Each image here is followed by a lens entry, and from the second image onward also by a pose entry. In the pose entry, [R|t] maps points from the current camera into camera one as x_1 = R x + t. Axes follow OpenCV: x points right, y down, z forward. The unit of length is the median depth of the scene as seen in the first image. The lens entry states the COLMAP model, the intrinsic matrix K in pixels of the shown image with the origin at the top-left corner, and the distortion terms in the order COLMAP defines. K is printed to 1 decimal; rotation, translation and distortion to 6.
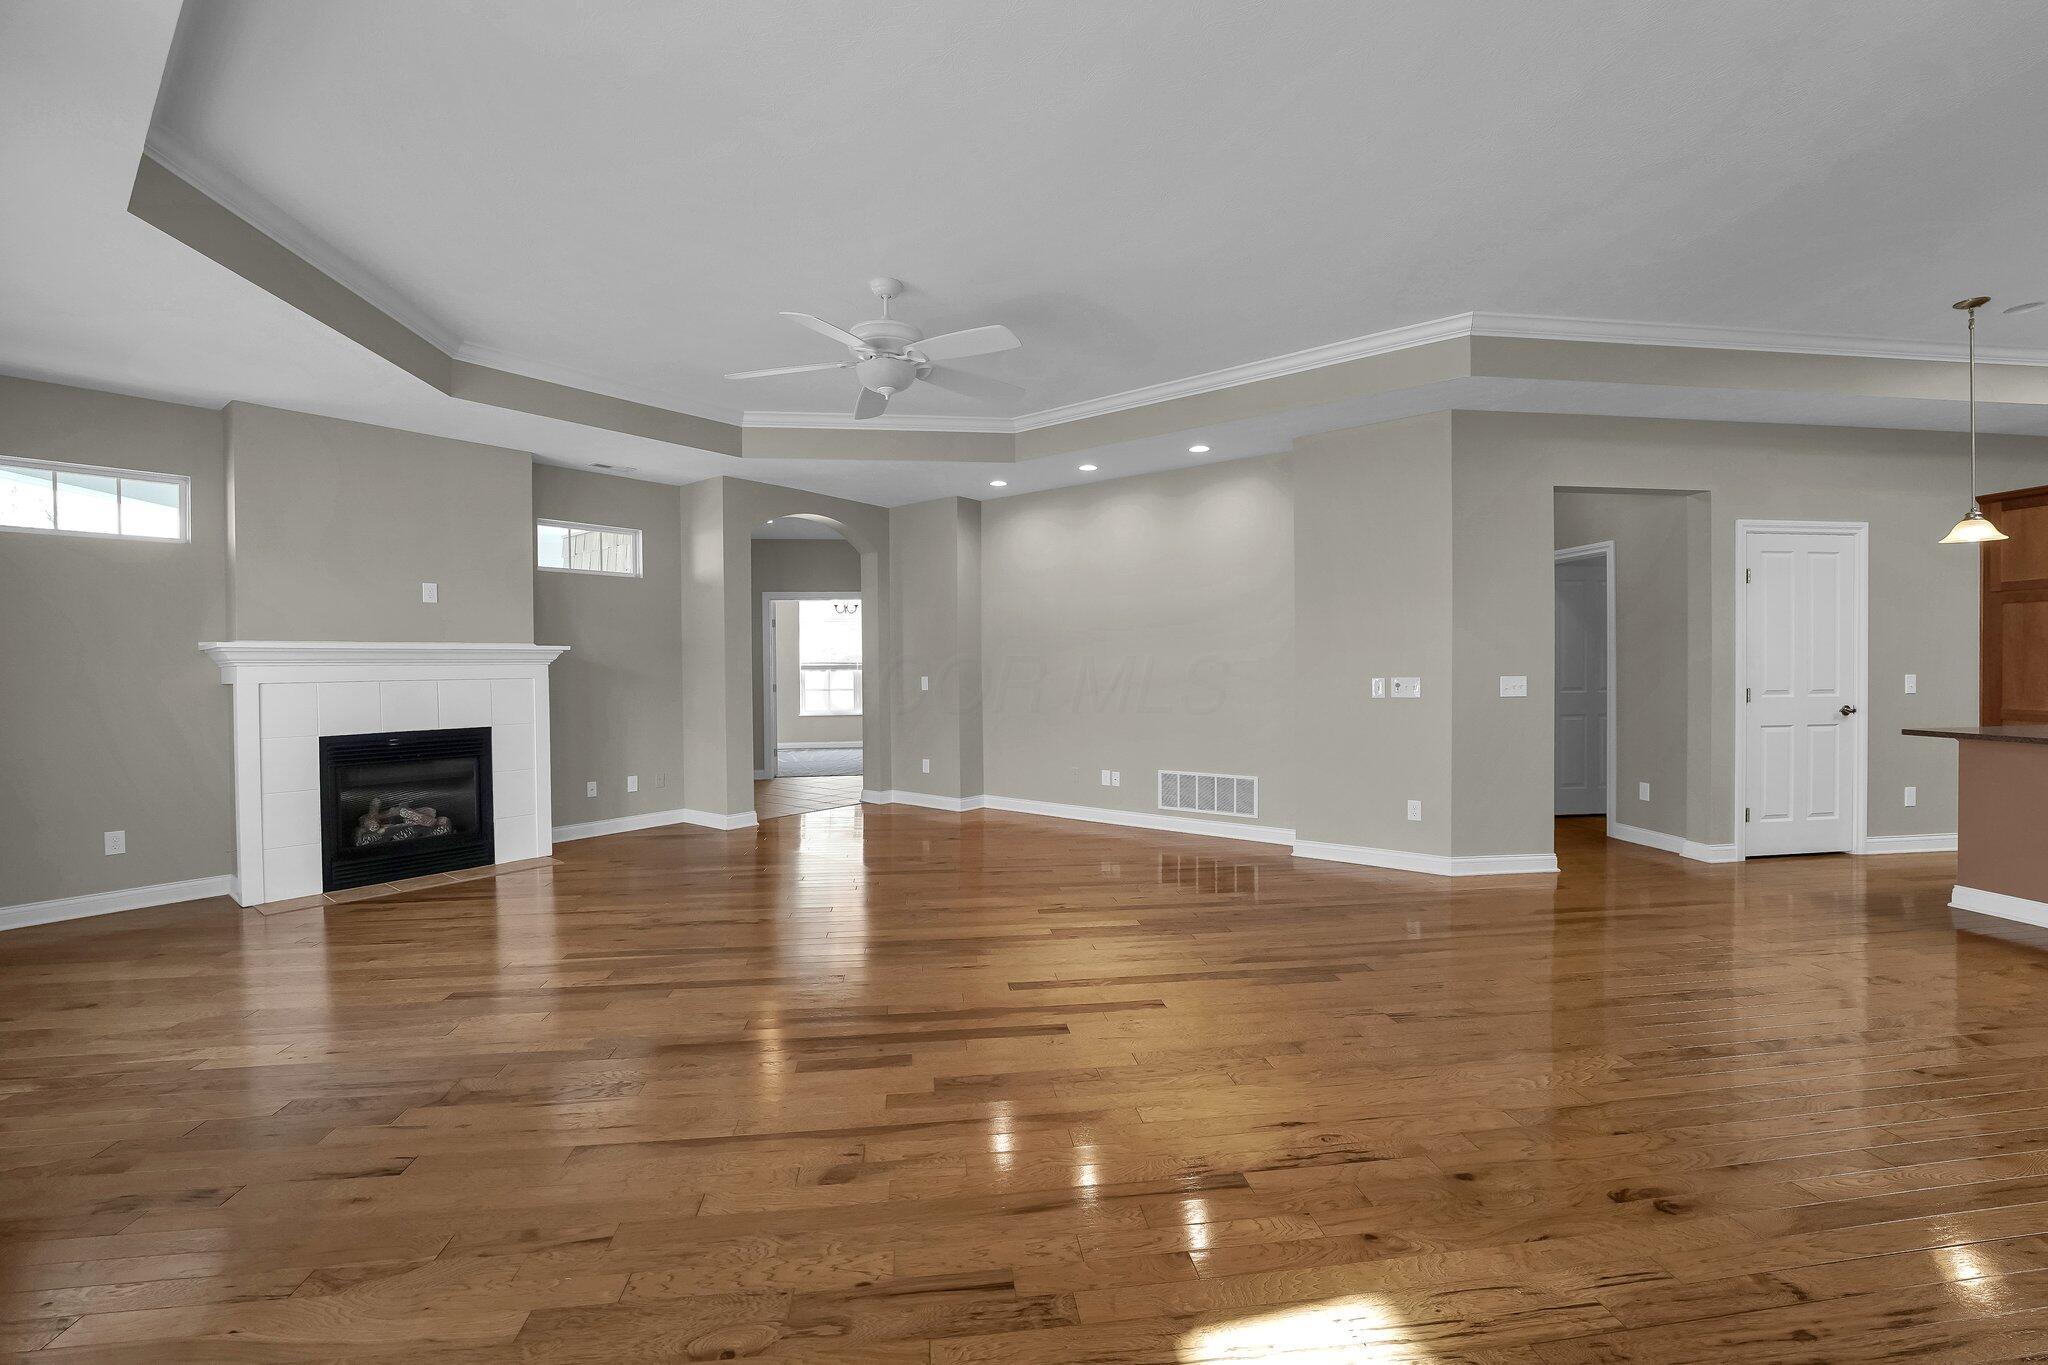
lens RADIAL K [[851.2, 0, 1028.1], [0, 851.2, 670.8], [0, 0, 1]] dist [-0.014681, -0.000052]
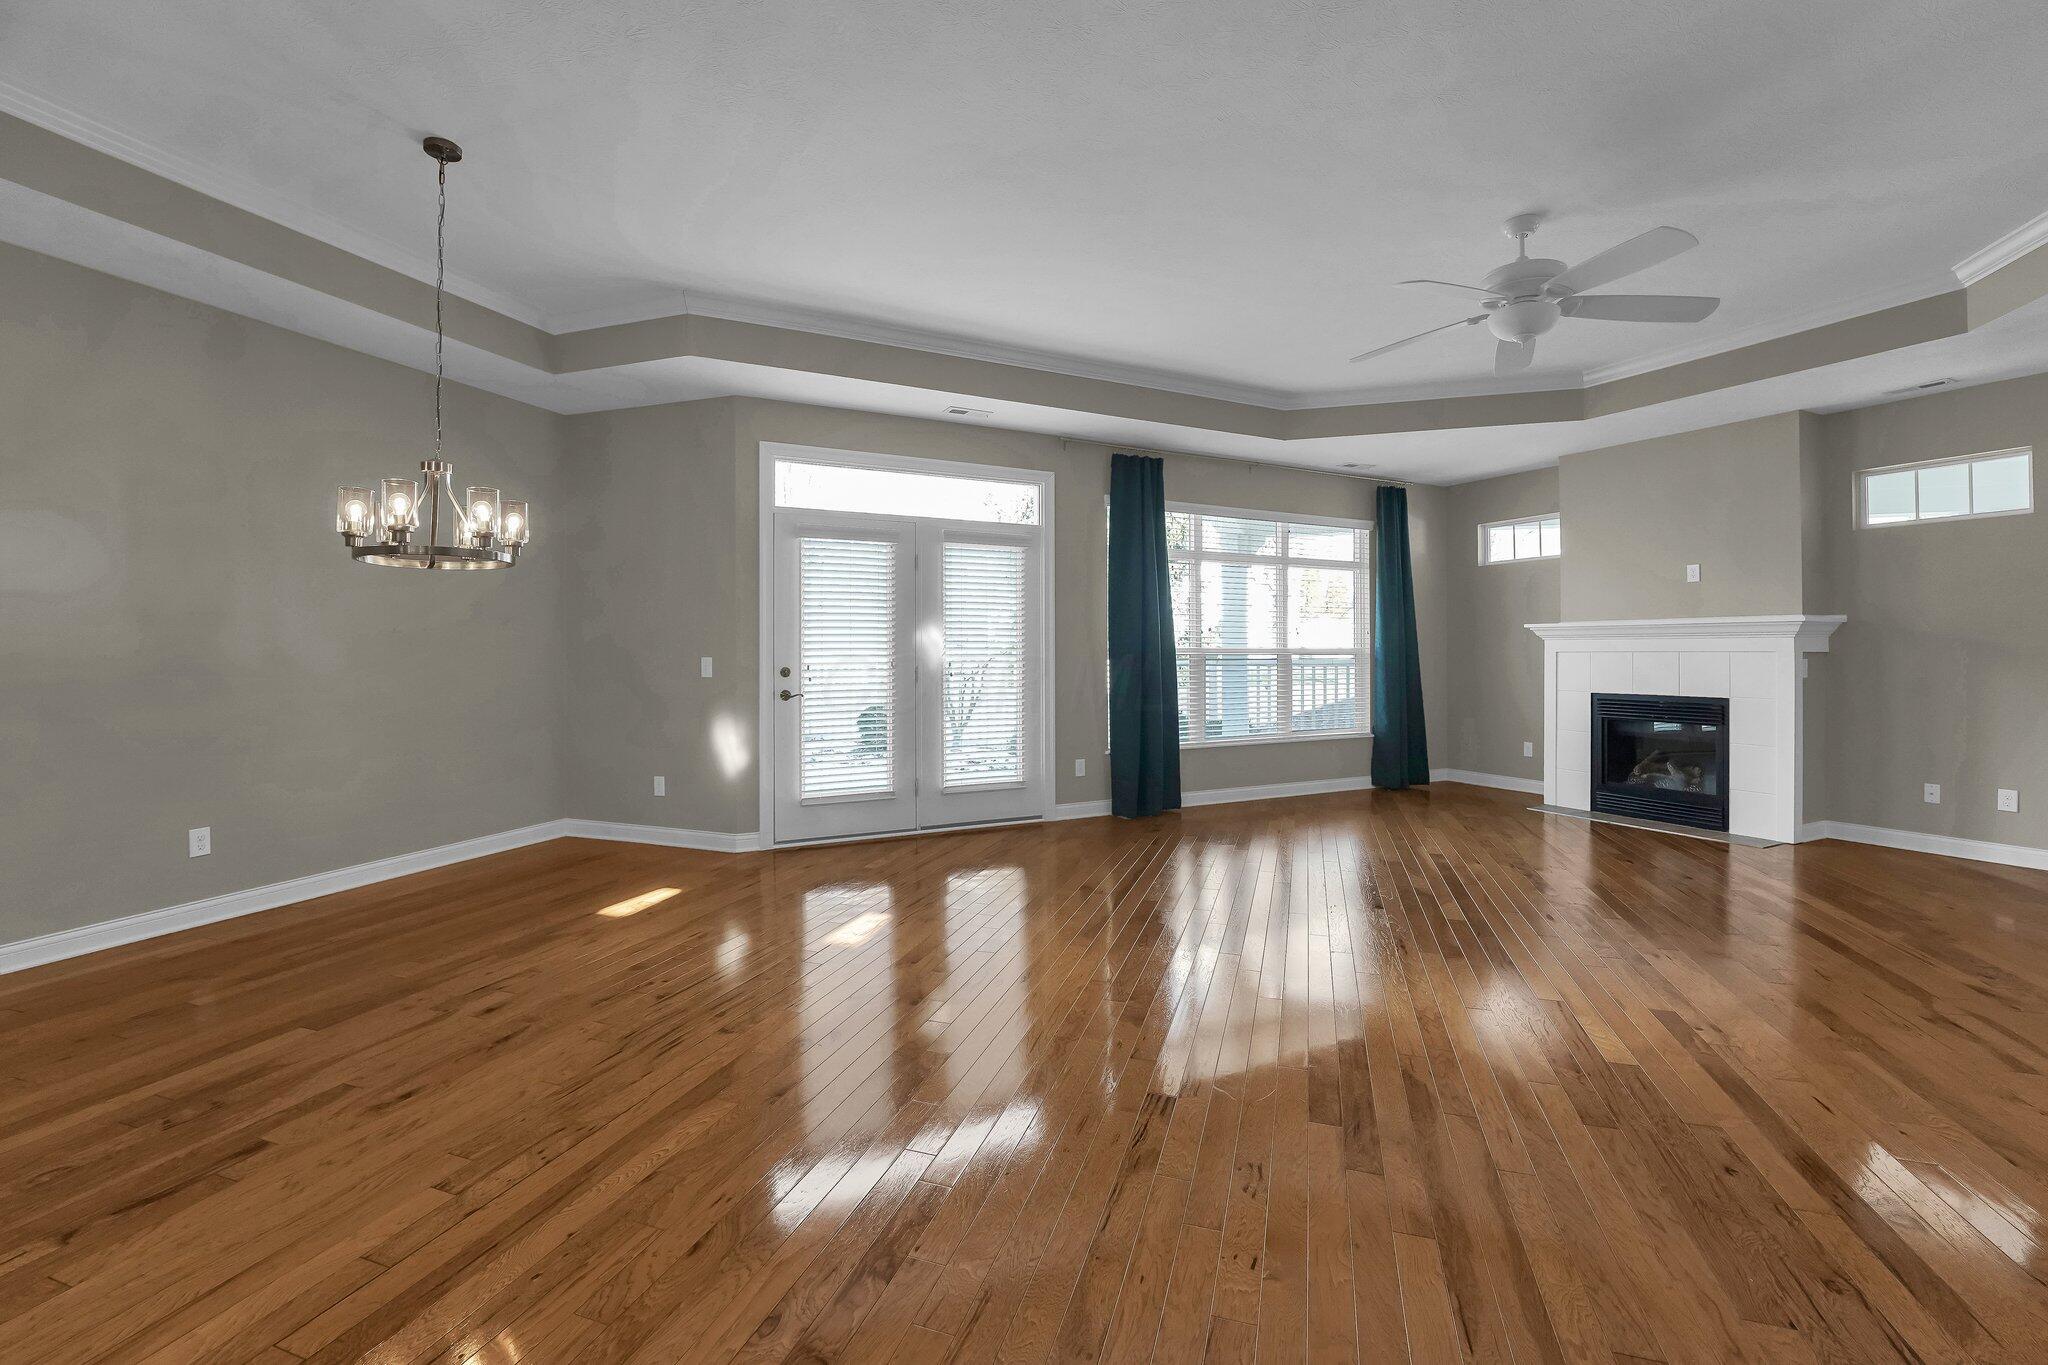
lens RADIAL K [[848.6, 0, 1025.0], [0, 848.6, 647.5], [0, 0, 1]] dist [-0.023628, -0.000061]
pose [[-0.430060, 0.004928, -0.902787, 0.736717], [-0.001858, 0.999978, 0.006343, -0.000051], [0.902798, 0.004405, -0.430041, 0.763980]]
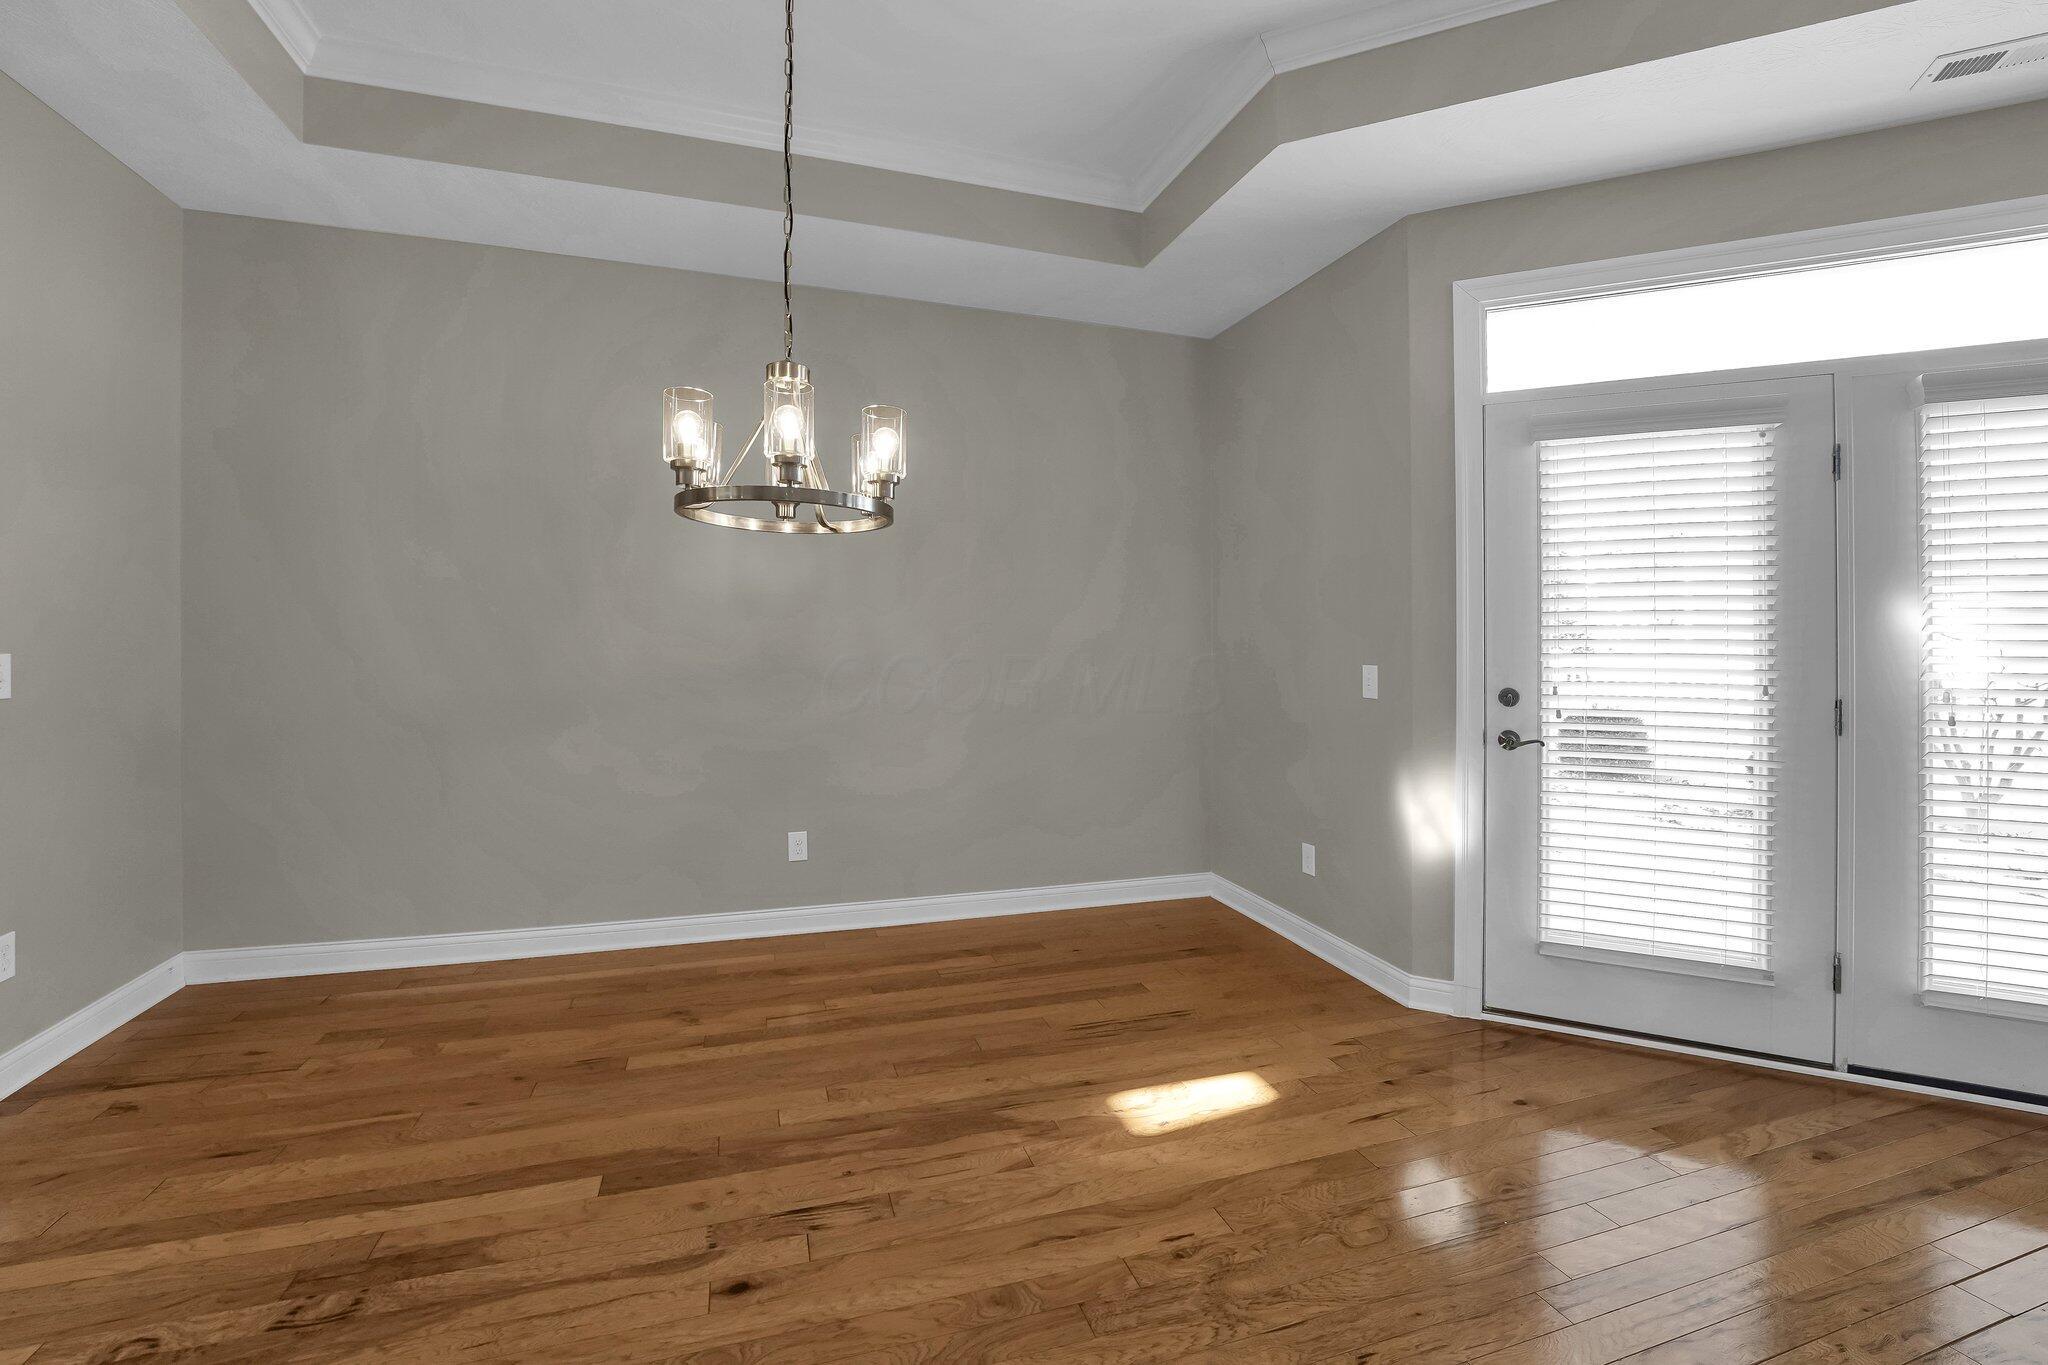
lens RADIAL K [[857.9, 0, 1024.5], [0, 857.9, 629.1], [0, 0, 1]] dist [-0.017406, 0.000013]
pose [[-0.980709, -0.005242, -0.195401, 0.337308], [-0.004323, 0.999977, -0.005129, -0.003420], [0.195424, -0.004185, -0.980710, 0.535731]]
